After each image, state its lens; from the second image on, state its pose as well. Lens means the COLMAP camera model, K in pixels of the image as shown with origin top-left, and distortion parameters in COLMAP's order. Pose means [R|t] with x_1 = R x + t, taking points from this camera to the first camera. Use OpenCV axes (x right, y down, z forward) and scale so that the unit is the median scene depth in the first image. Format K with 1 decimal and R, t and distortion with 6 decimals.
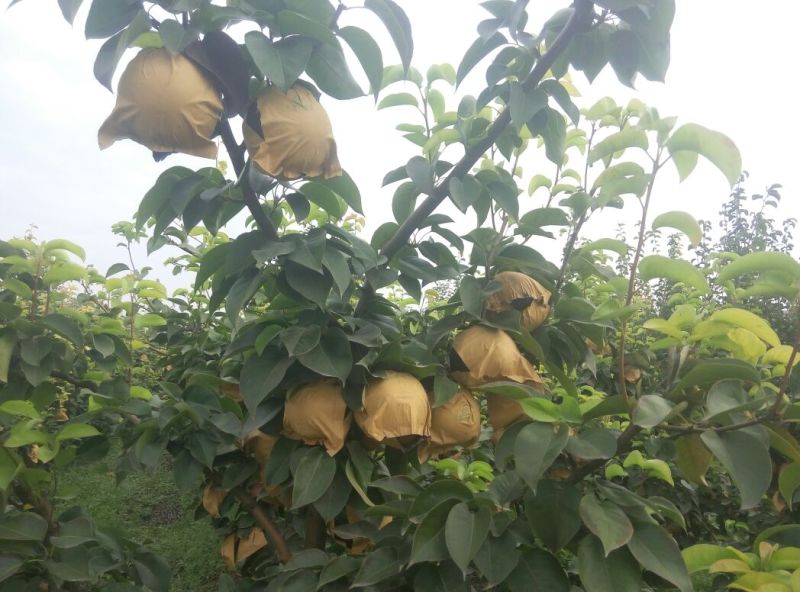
lens RADIAL K [[658.5, 0, 403.1], [0, 658.5, 307.2], [0, 0, 1]] dist [0.045745, -0.010266]
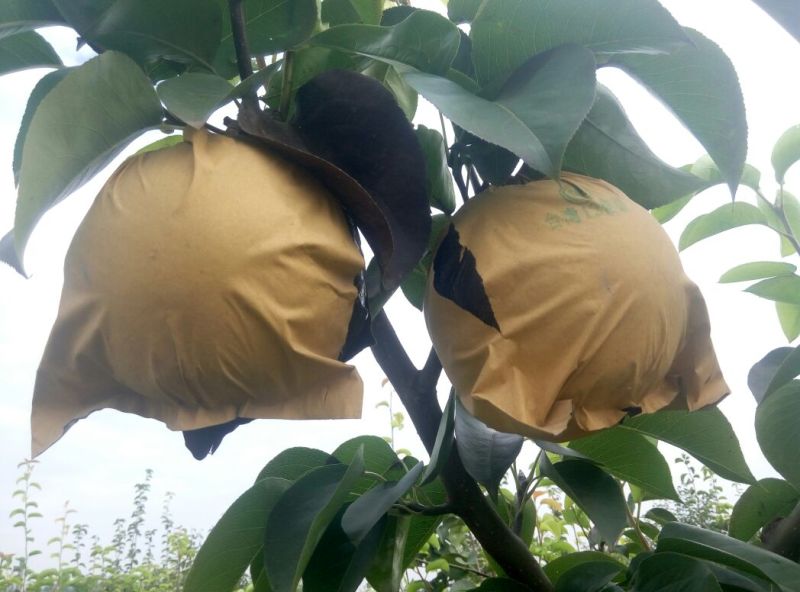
lens RADIAL K [[658.5, 0, 403.1], [0, 658.5, 307.2], [0, 0, 1]] dist [0.045745, -0.010266]
pose [[0.949438, -0.225126, -0.218828, -0.179816], [0.136651, 0.923845, -0.357542, -0.153452], [0.282656, 0.309561, 0.907897, 0.690108]]
